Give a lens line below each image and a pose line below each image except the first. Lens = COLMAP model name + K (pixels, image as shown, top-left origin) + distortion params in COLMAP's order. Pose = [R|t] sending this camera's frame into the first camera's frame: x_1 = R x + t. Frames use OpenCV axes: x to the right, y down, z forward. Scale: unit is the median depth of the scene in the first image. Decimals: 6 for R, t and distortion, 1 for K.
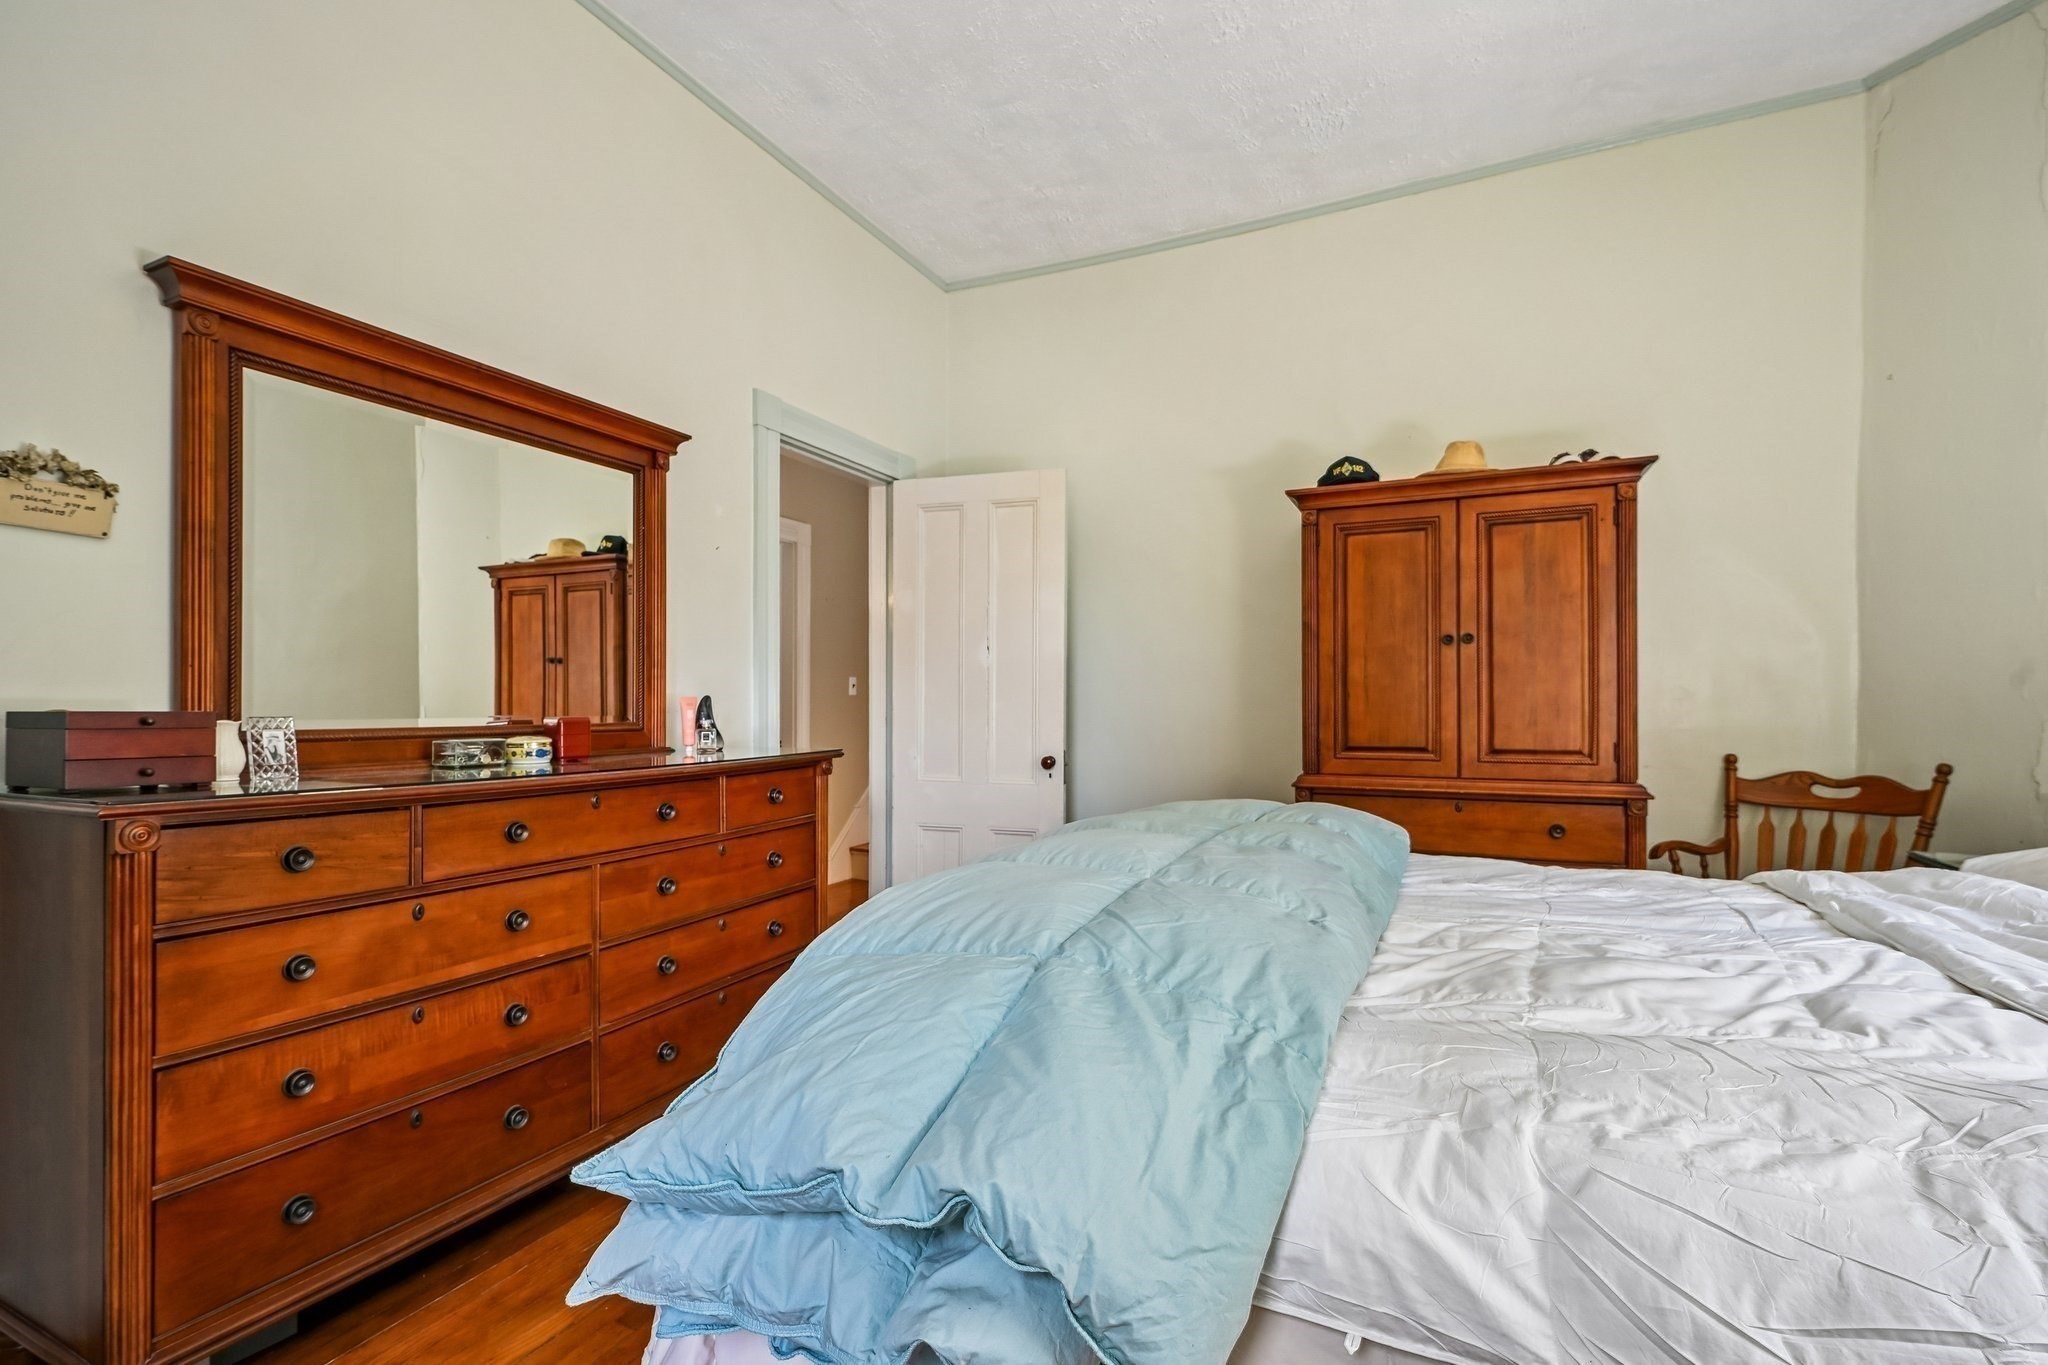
lens RADIAL K [[916.9, 0, 1025.6], [0, 916.9, 694.8], [0, 0, 1]] dist [-0.000556, 0.000033]
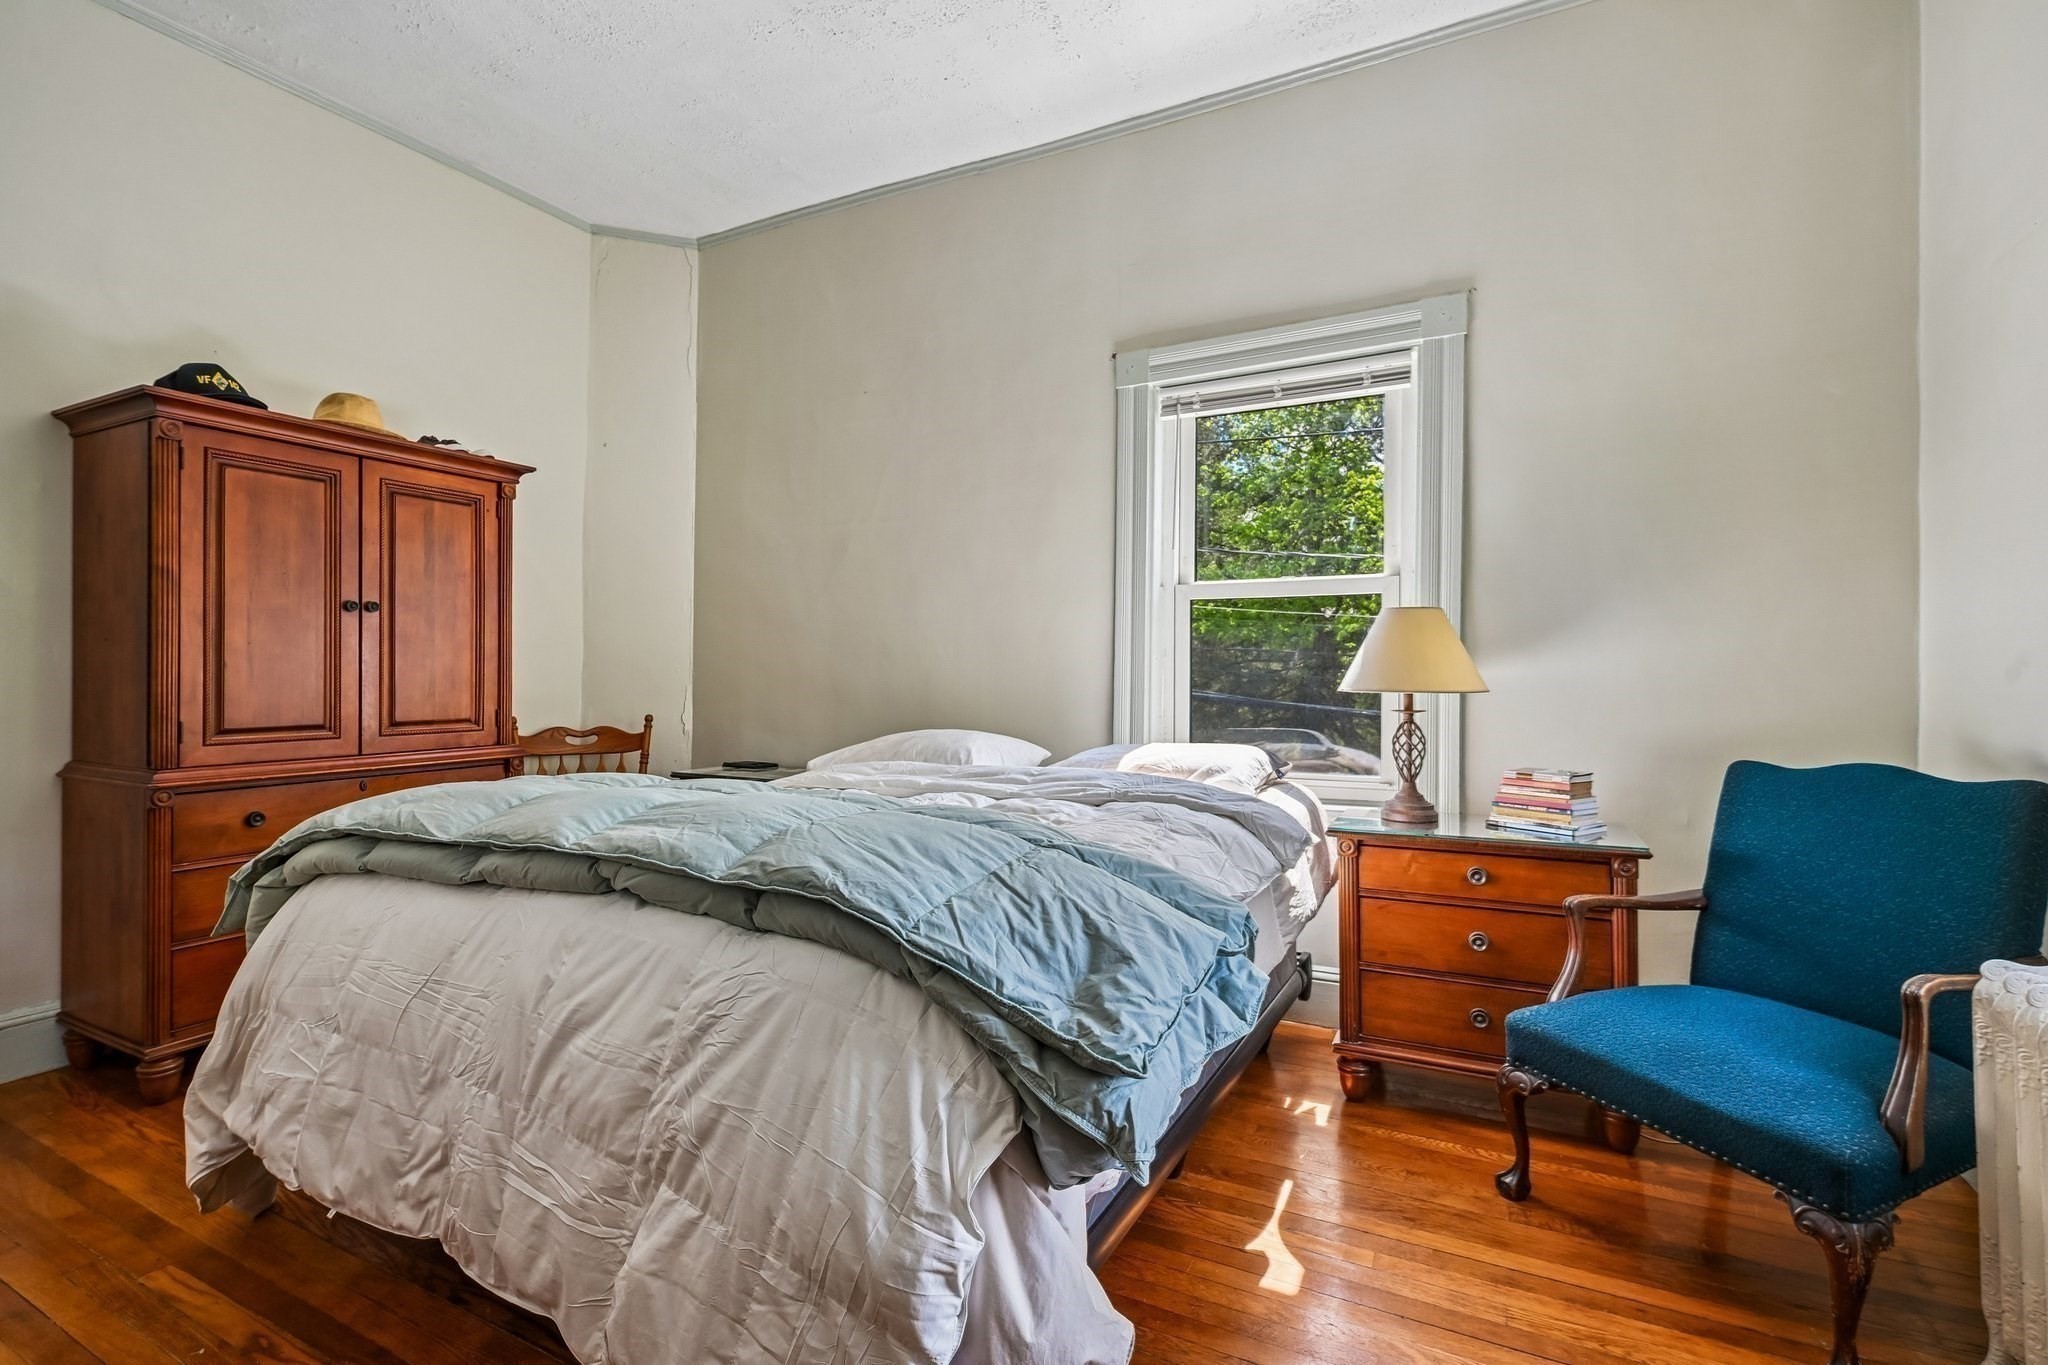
lens RADIAL K [[916.9, 0, 1028.1], [0, 916.9, 674.1], [0, 0, 1]] dist [-0.000556, 0.000033]
pose [[0.037713, -0.000496, 0.999289, -0.443211], [-0.004217, 0.999991, 0.000655, 0.004706], [-0.999280, -0.004238, 0.037710, 0.284739]]
